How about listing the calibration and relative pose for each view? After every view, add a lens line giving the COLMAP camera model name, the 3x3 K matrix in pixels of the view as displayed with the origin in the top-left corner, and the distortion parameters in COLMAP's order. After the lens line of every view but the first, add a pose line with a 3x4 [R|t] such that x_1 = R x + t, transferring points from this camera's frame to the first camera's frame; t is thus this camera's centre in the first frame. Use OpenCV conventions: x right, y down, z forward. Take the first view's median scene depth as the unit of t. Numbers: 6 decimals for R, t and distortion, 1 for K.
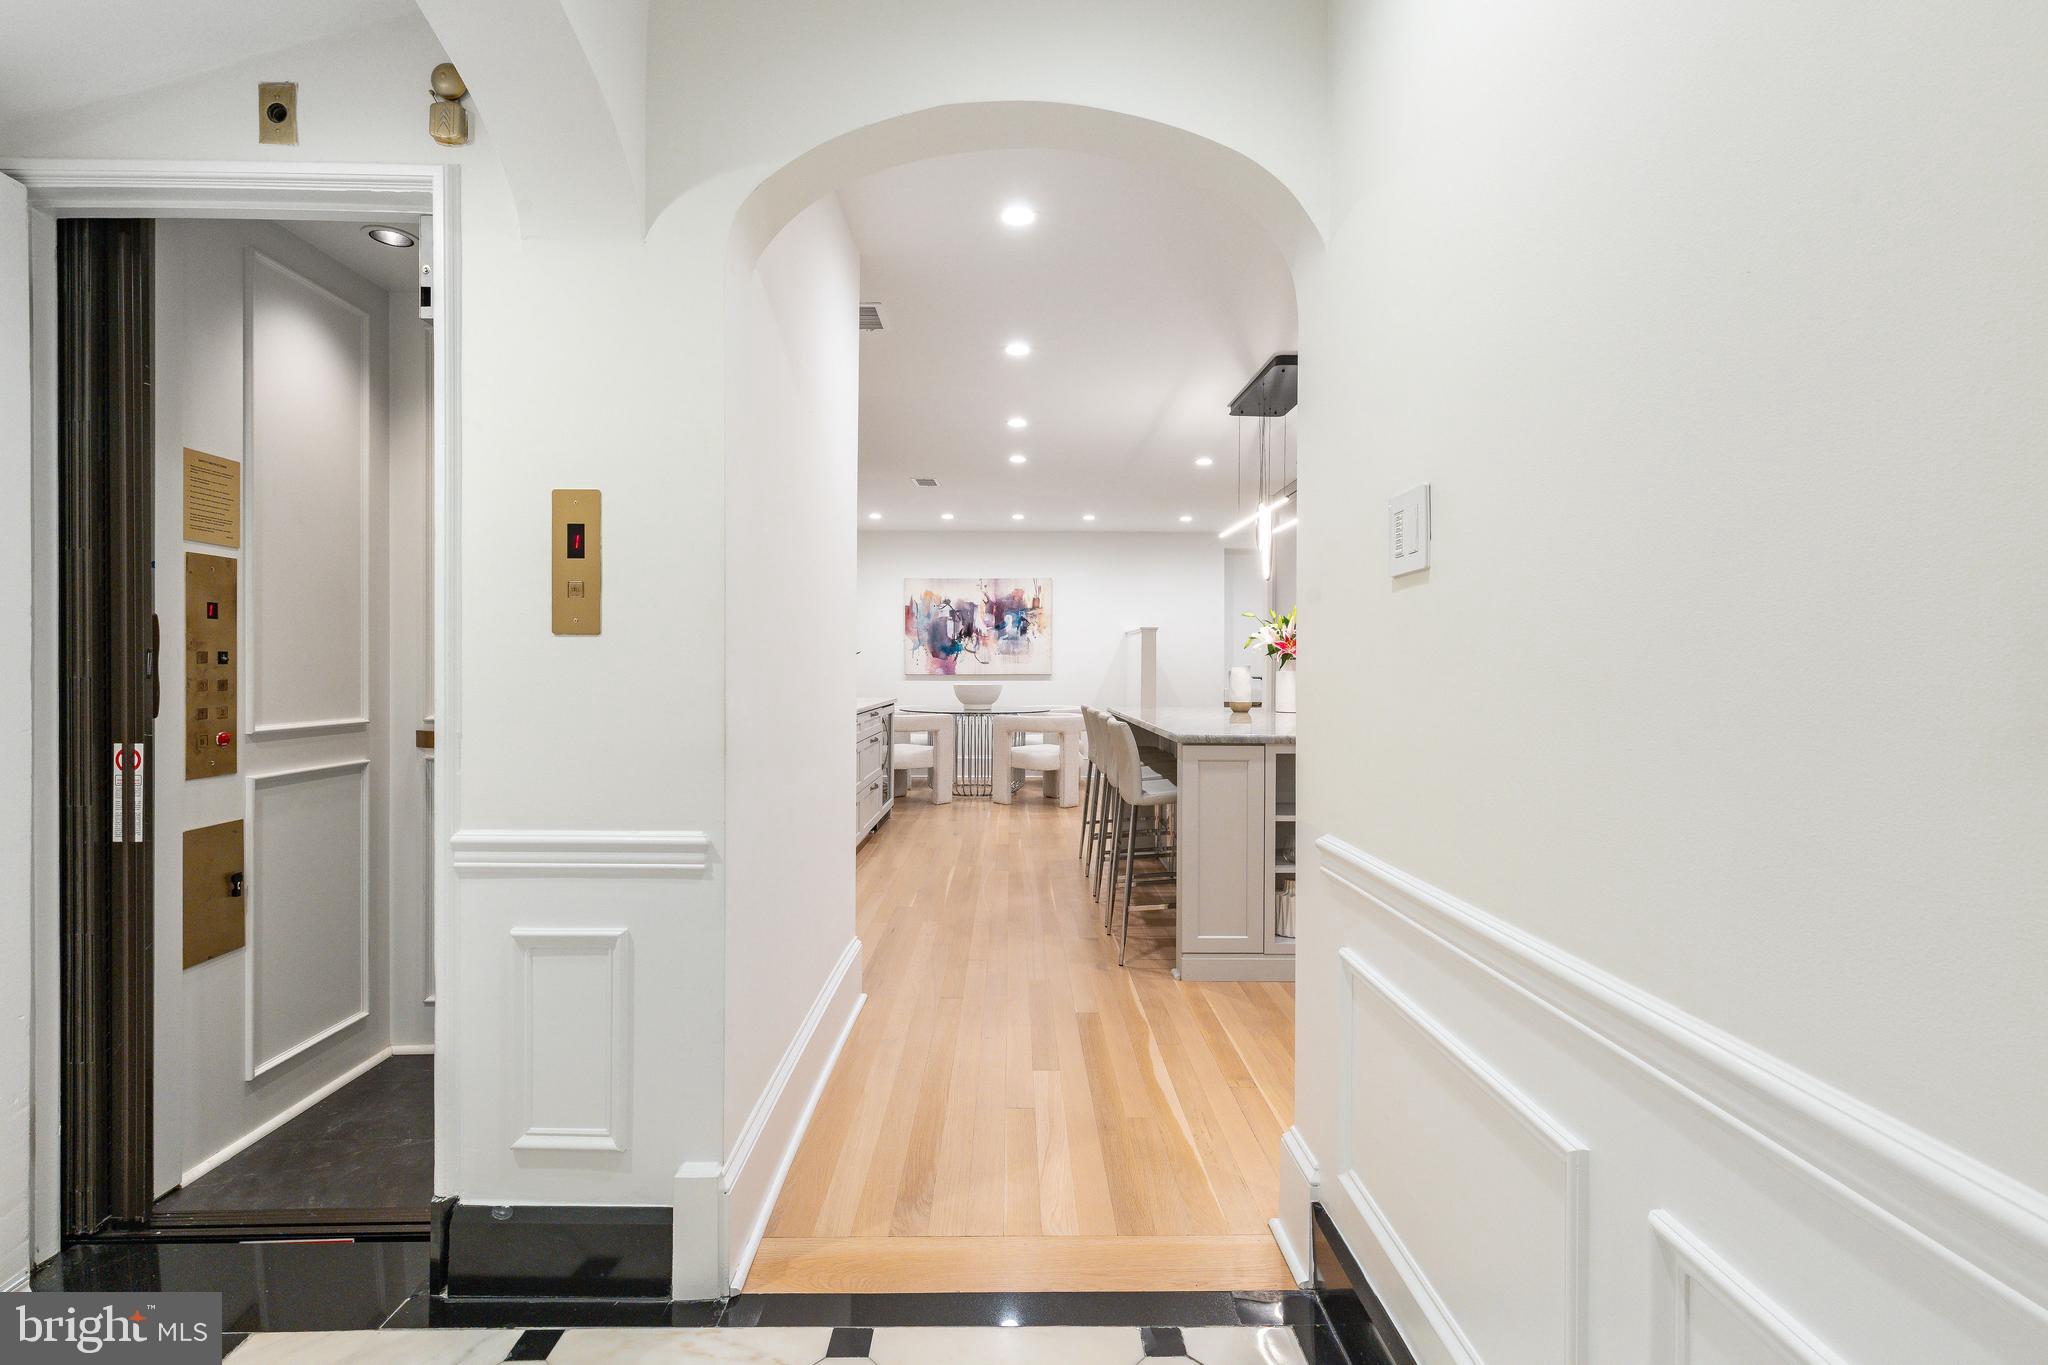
lens RADIAL K [[915.0, 0, 1049.4], [0, 915.0, 651.4], [0, 0, 1]] dist [0.018760, -0.003064]
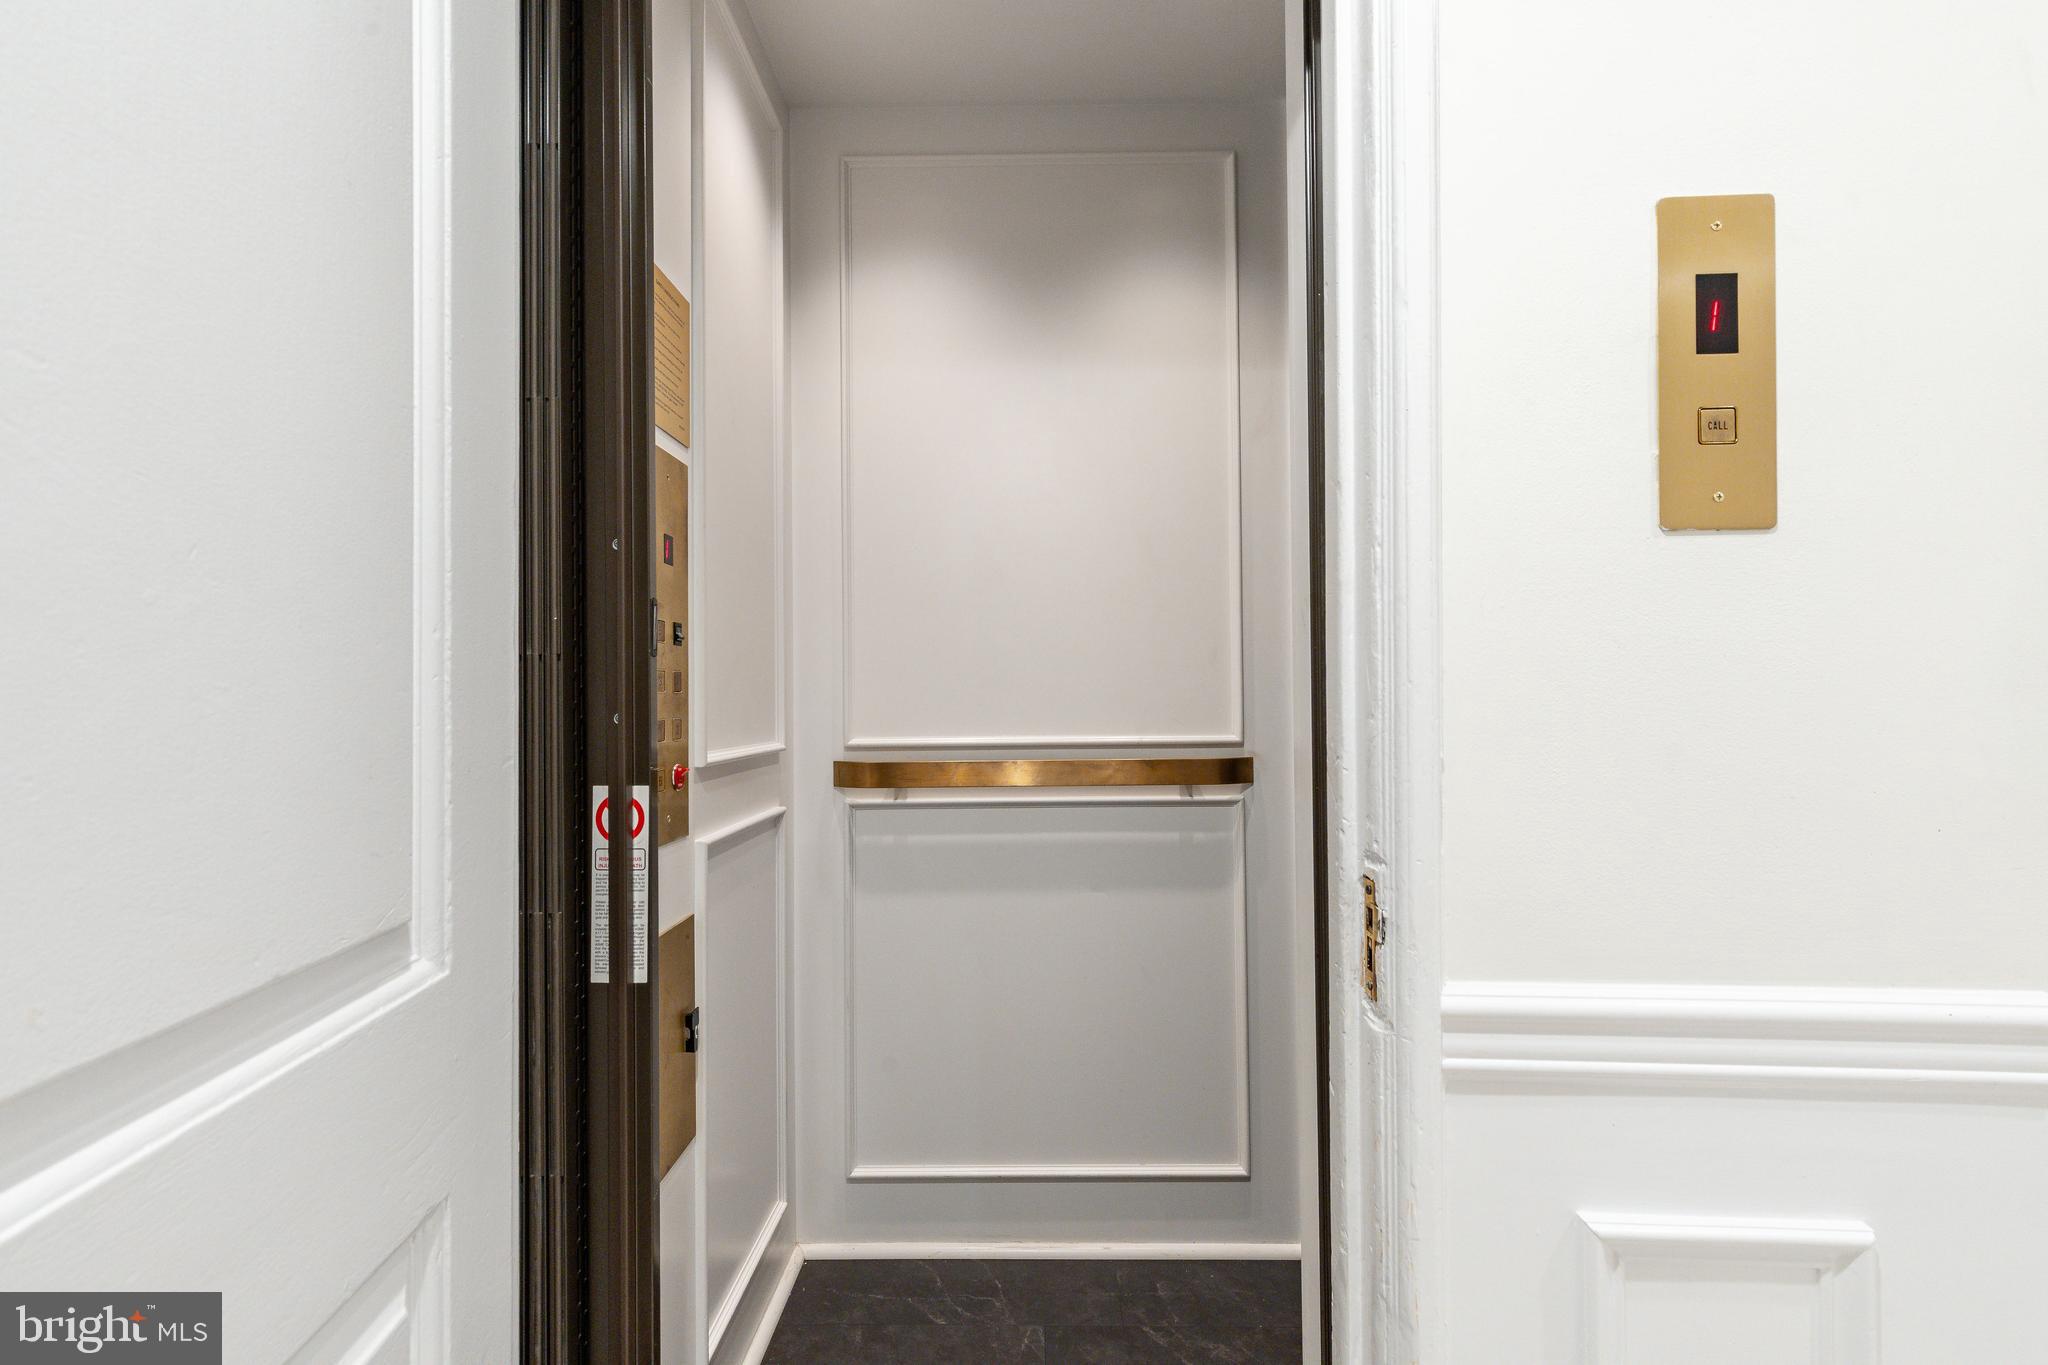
lens RADIAL K [[915.0, 0, 1042.4], [0, 915.0, 669.0], [0, 0, 1]] dist [0.018760, -0.003064]
pose [[0.999457, -0.010539, -0.031231, -0.747283], [0.010033, 0.999817, -0.016314, 0.046336], [0.031397, 0.015991, 0.999379, 0.509157]]
